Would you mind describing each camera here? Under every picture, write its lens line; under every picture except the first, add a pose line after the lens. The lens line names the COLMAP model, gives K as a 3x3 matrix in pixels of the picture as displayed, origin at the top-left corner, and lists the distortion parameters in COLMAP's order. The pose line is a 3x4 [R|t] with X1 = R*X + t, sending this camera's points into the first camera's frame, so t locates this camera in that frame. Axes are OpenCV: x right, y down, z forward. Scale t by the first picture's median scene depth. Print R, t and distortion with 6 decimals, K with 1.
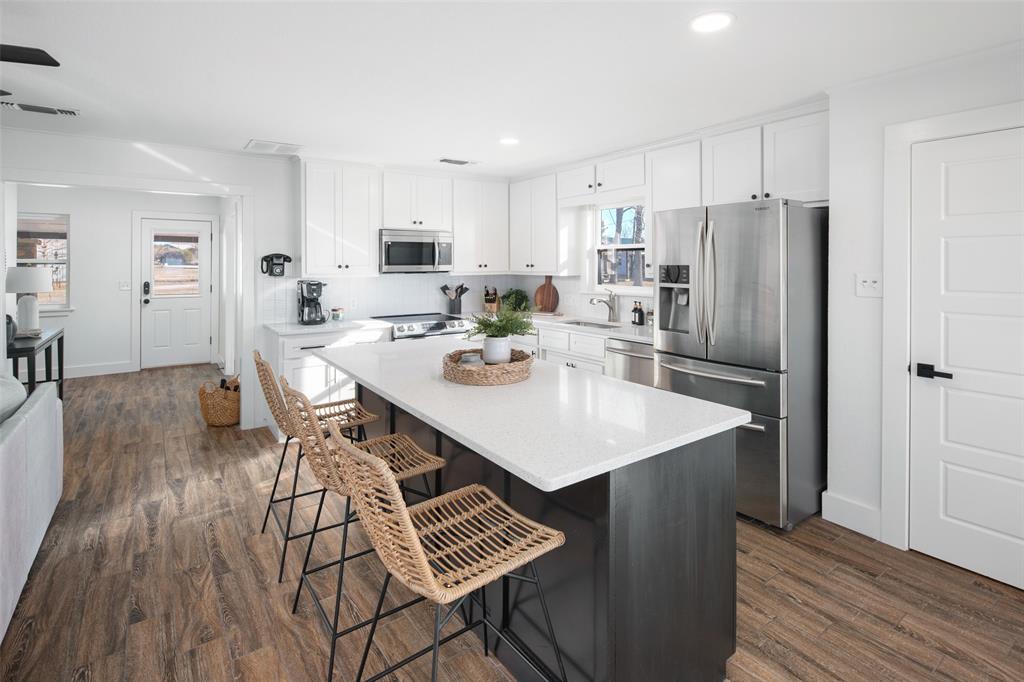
lens RADIAL K [[500.9, 0, 509.8], [0, 500.9, 275.1], [0, 0, 1]] dist [0.000276, -0.002394]
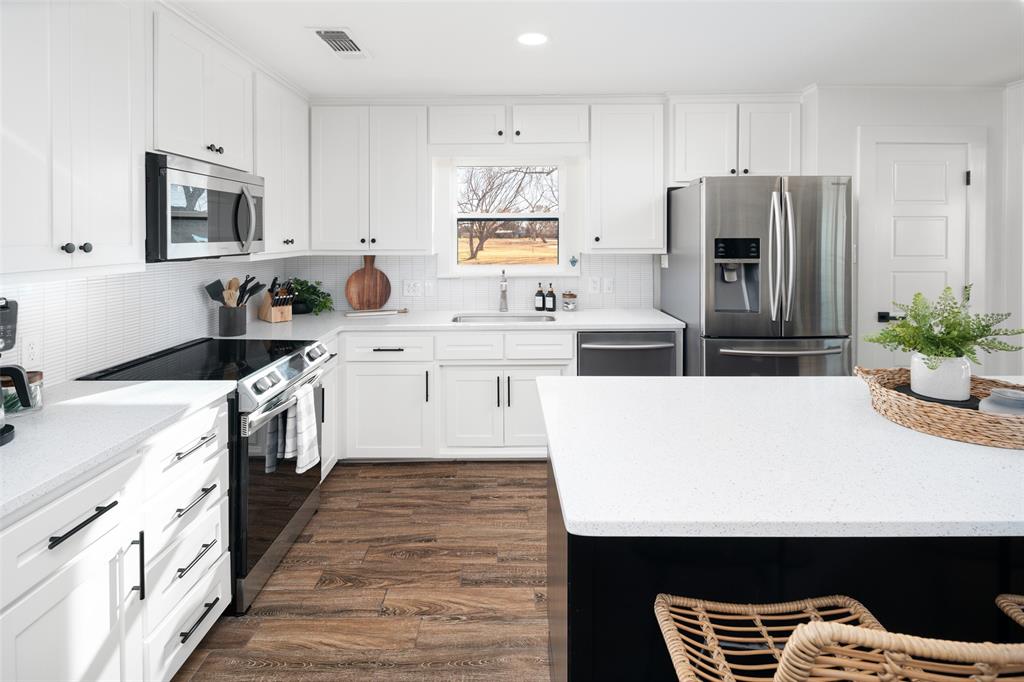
lens RADIAL K [[500.9, 0, 516.7], [0, 500.9, 241.4], [0, 0, 1]] dist [0.000276, -0.002394]
pose [[0.578922, -0.008755, 0.815336, -0.442792], [0.021819, 0.999751, -0.004757, -0.013138], [-0.815091, 0.020544, 0.578968, 0.556297]]
